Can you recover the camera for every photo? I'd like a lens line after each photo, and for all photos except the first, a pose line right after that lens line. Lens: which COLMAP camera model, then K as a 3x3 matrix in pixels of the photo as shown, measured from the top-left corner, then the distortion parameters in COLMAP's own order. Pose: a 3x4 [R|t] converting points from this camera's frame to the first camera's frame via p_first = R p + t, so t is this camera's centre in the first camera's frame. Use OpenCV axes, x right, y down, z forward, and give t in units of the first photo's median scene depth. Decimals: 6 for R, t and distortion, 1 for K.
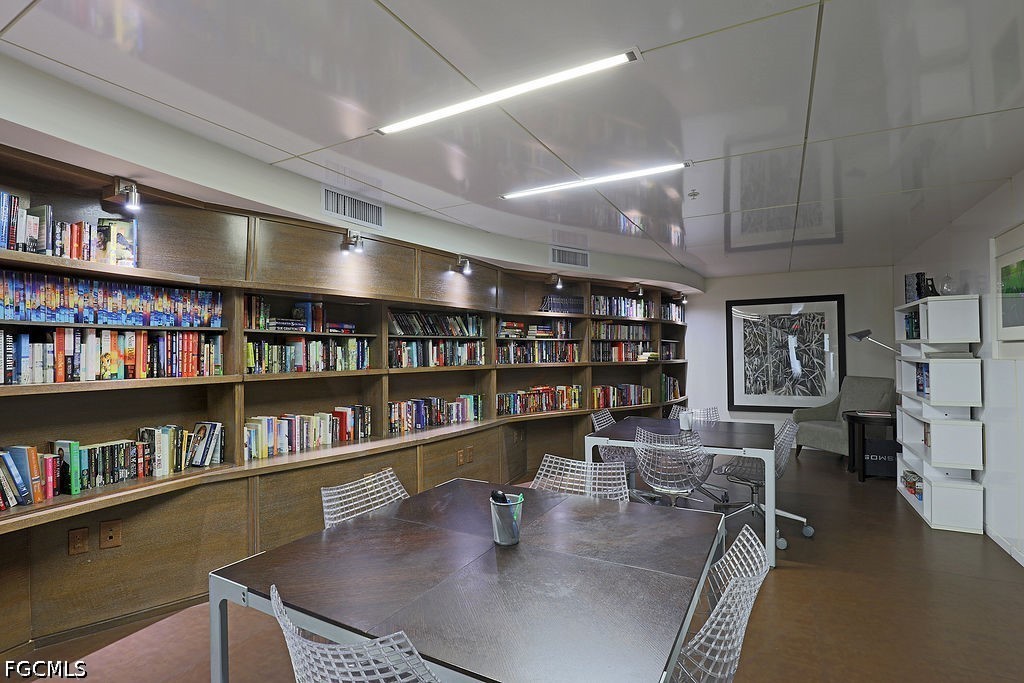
lens RADIAL K [[492.7, 0, 512.5], [0, 492.7, 343.0], [0, 0, 1]] dist [-0.023155, 0.000708]
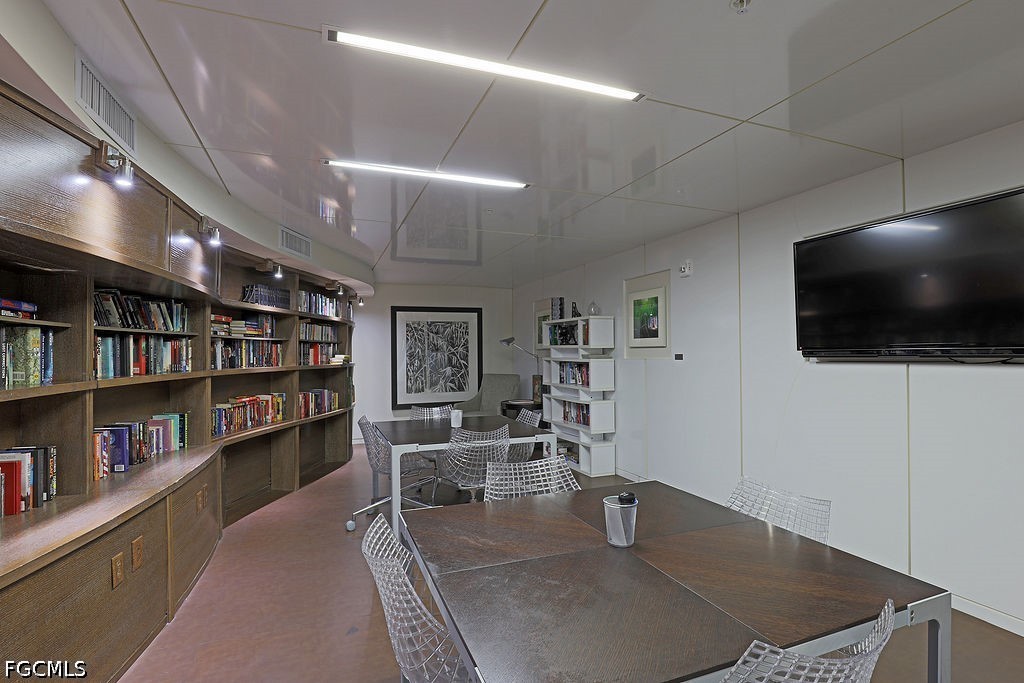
lens RADIAL K [[492.7, 0, 511.5], [0, 492.7, 345.7], [0, 0, 1]] dist [-0.023155, 0.000708]
pose [[0.650650, 0.014508, 0.759239, -0.270818], [-0.013999, 0.999877, -0.007110, 0.004383], [-0.759249, -0.006002, 0.650773, 0.156096]]
